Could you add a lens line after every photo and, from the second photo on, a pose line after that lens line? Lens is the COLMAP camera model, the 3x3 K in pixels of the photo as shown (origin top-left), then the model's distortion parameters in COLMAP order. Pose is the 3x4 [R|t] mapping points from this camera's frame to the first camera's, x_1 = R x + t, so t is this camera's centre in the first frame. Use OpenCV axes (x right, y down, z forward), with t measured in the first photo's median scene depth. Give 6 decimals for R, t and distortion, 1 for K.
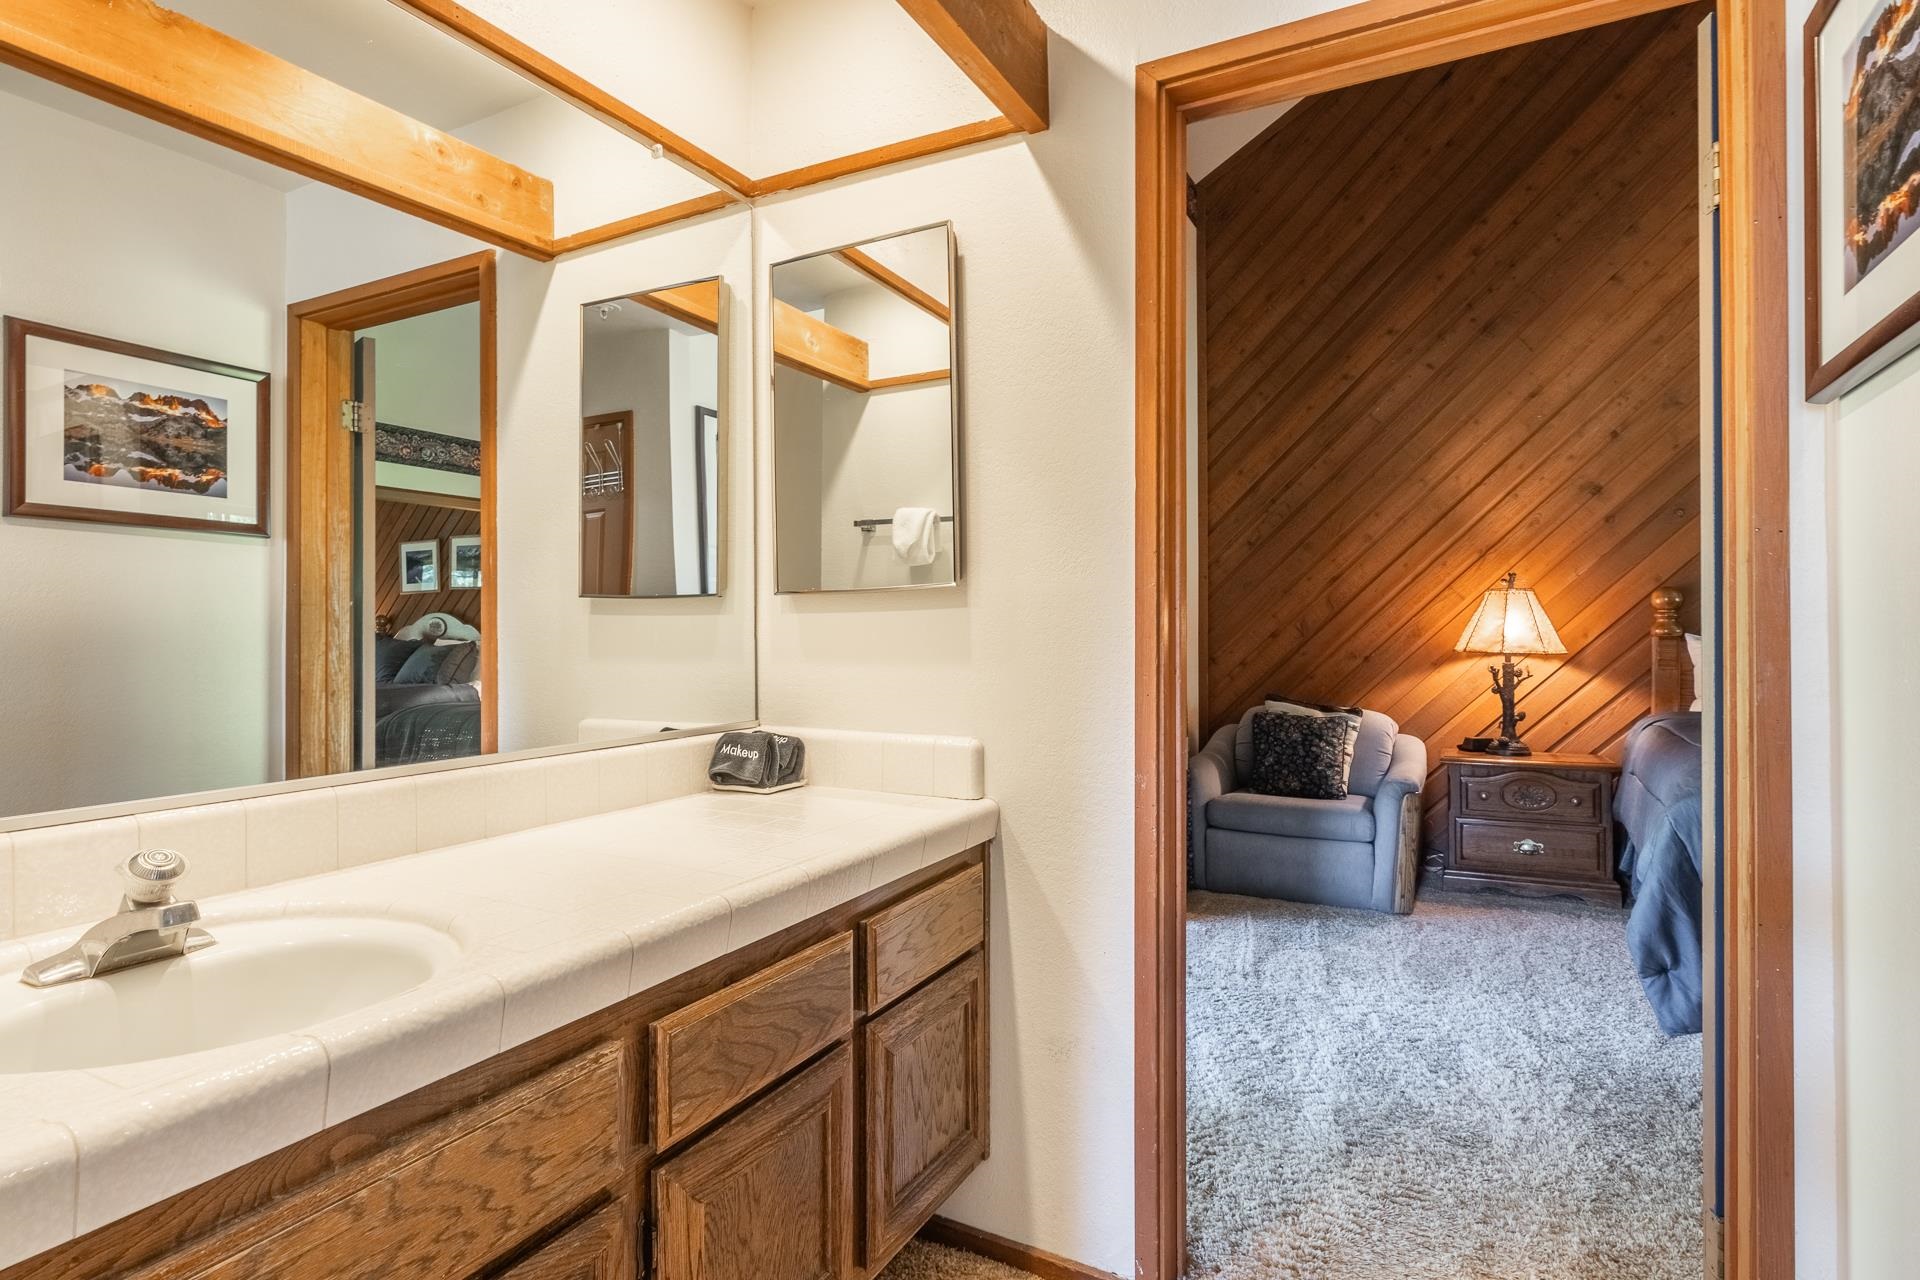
lens RADIAL K [[1011.0, 0, 929.7], [0, 1011.0, 628.7], [0, 0, 1]] dist [-0.003706, -0.001006]
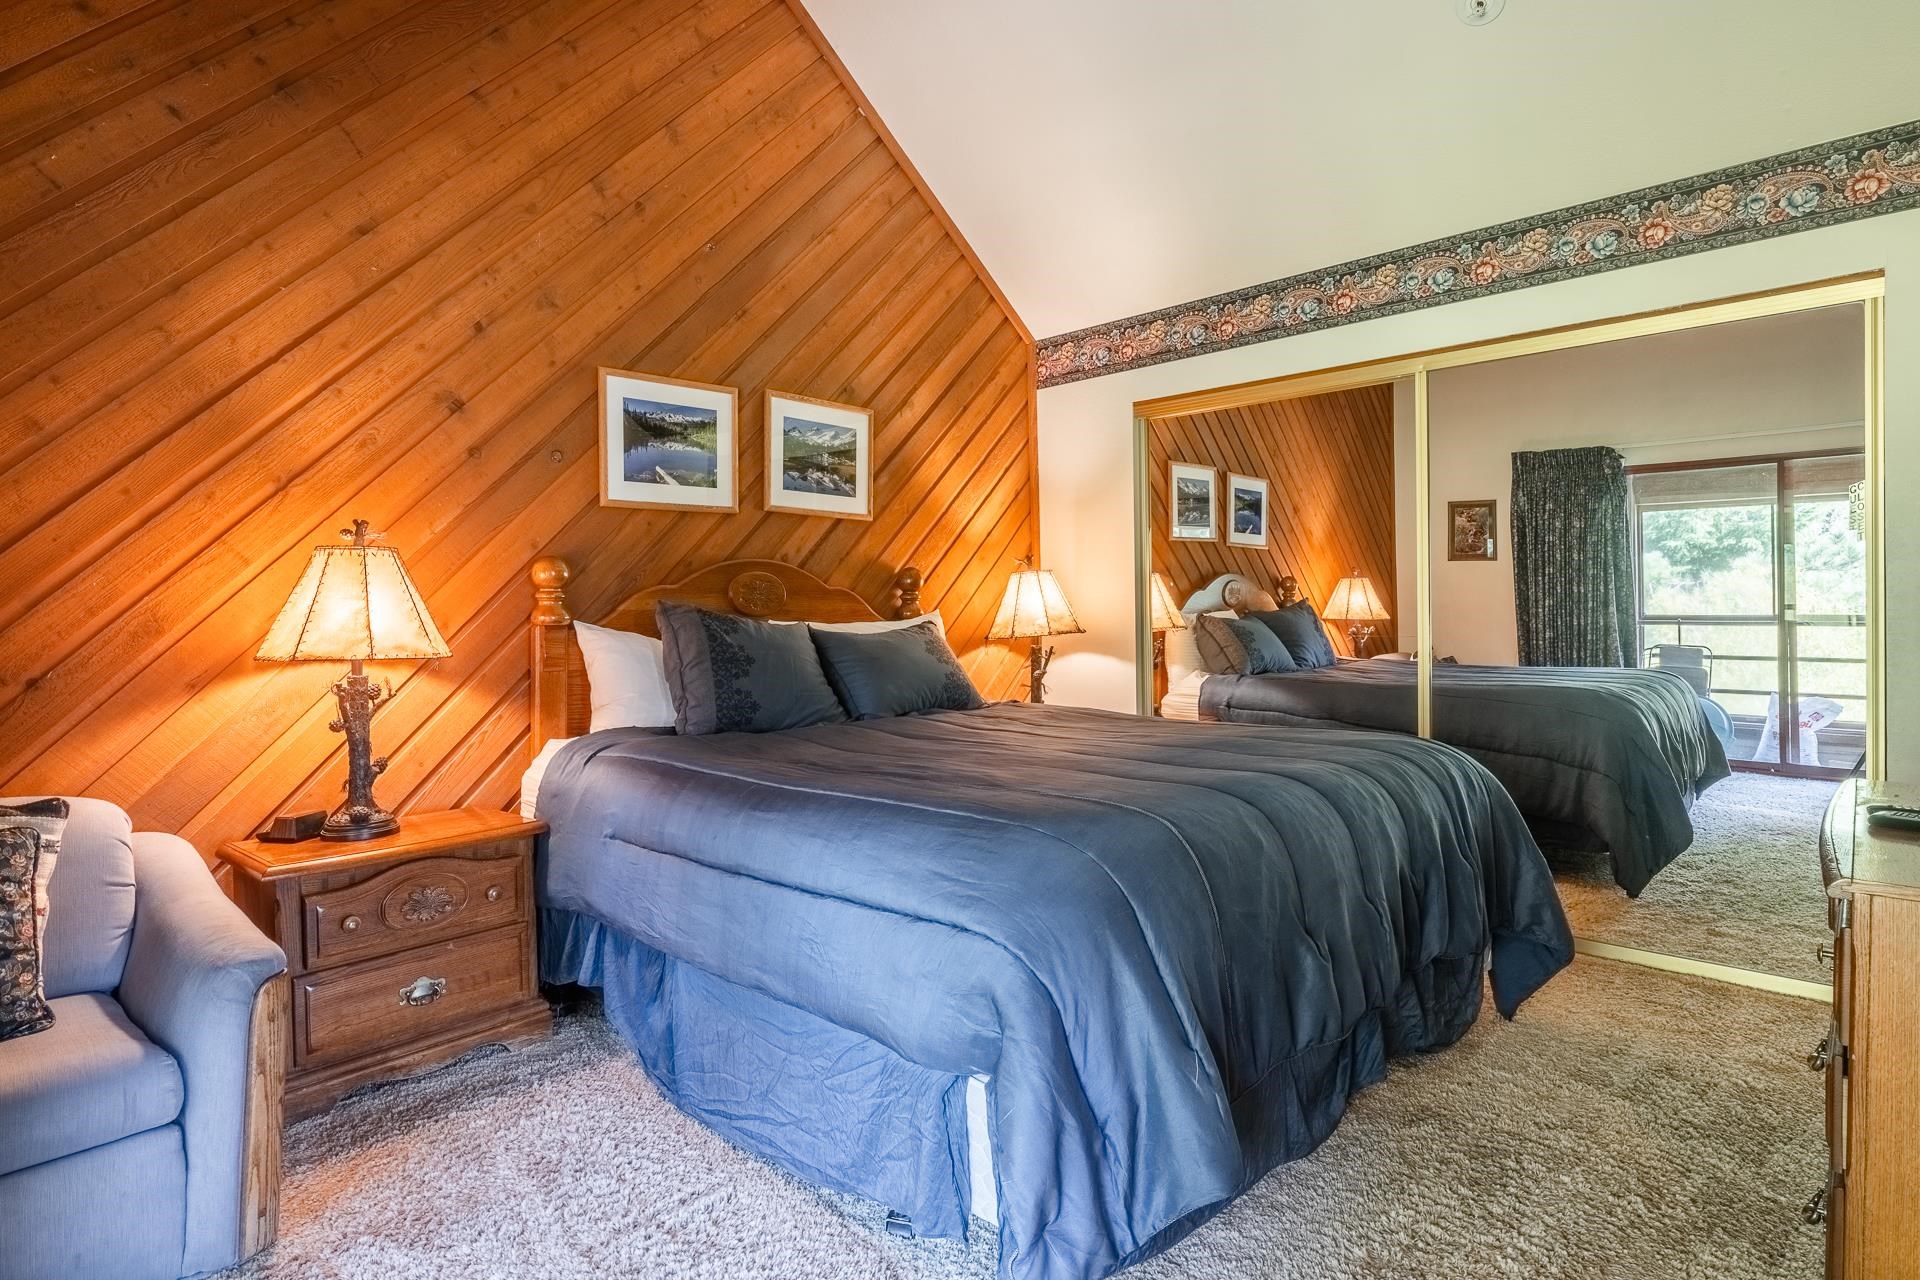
lens RADIAL K [[1010.3, 0, 936.2], [0, 1010.3, 628.0], [0, 0, 1]] dist [-0.002727, -0.003060]
pose [[0.279266, -0.018339, 0.960039, 0.108149], [0.009423, 0.999822, 0.016358, 0.000188], [-0.960168, 0.004479, 0.279389, 0.498393]]
